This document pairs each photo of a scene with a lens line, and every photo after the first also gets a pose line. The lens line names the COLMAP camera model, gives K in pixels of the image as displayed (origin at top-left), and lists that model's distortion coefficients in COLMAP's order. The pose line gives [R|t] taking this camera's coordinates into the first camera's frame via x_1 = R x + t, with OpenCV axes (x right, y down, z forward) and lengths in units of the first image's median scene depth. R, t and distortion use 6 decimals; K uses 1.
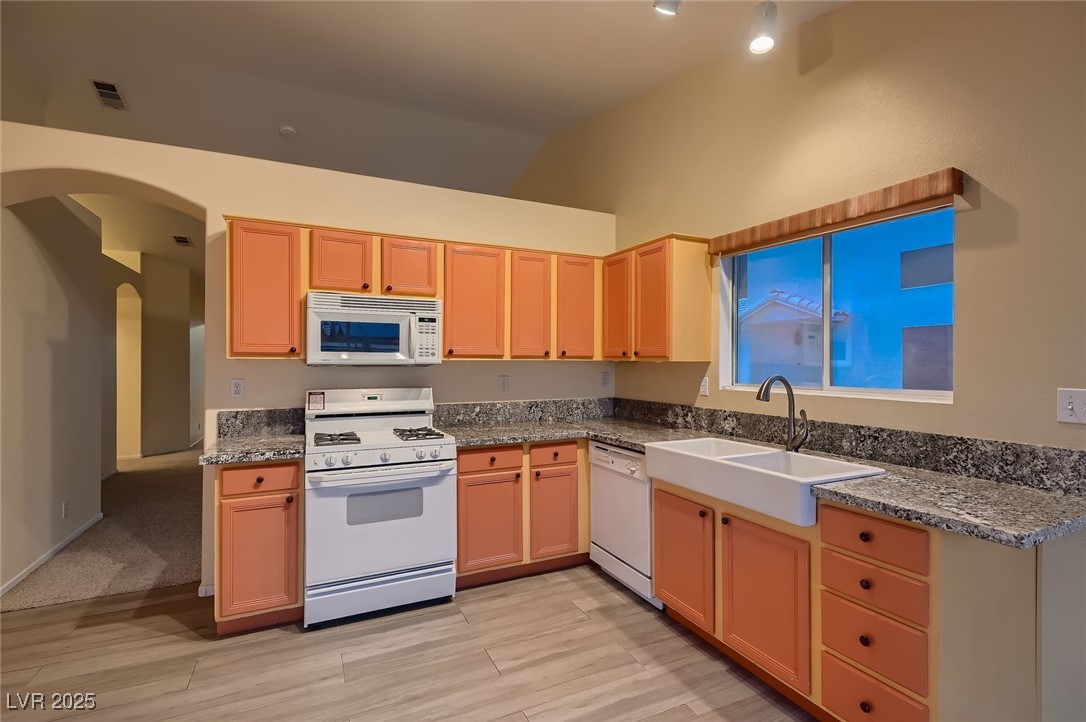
lens RADIAL K [[501.0, 0, 538.6], [0, 501.0, 358.8], [0, 0, 1]] dist [0.002043, -0.000595]
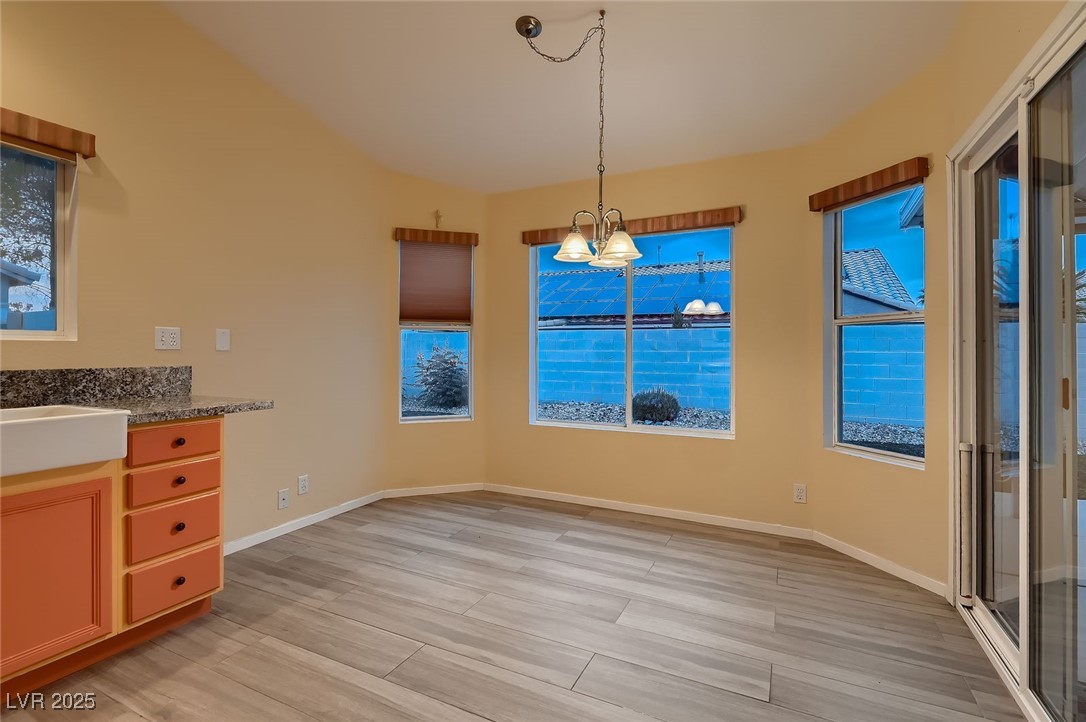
lens RADIAL K [[501.0, 0, 544.6], [0, 501.0, 356.0], [0, 0, 1]] dist [0.002043, -0.000595]
pose [[-0.627560, 0.003422, 0.778561, -0.730003], [0.005959, 0.999982, 0.000408, 0.134030], [-0.778545, 0.004895, -0.627569, 0.919271]]
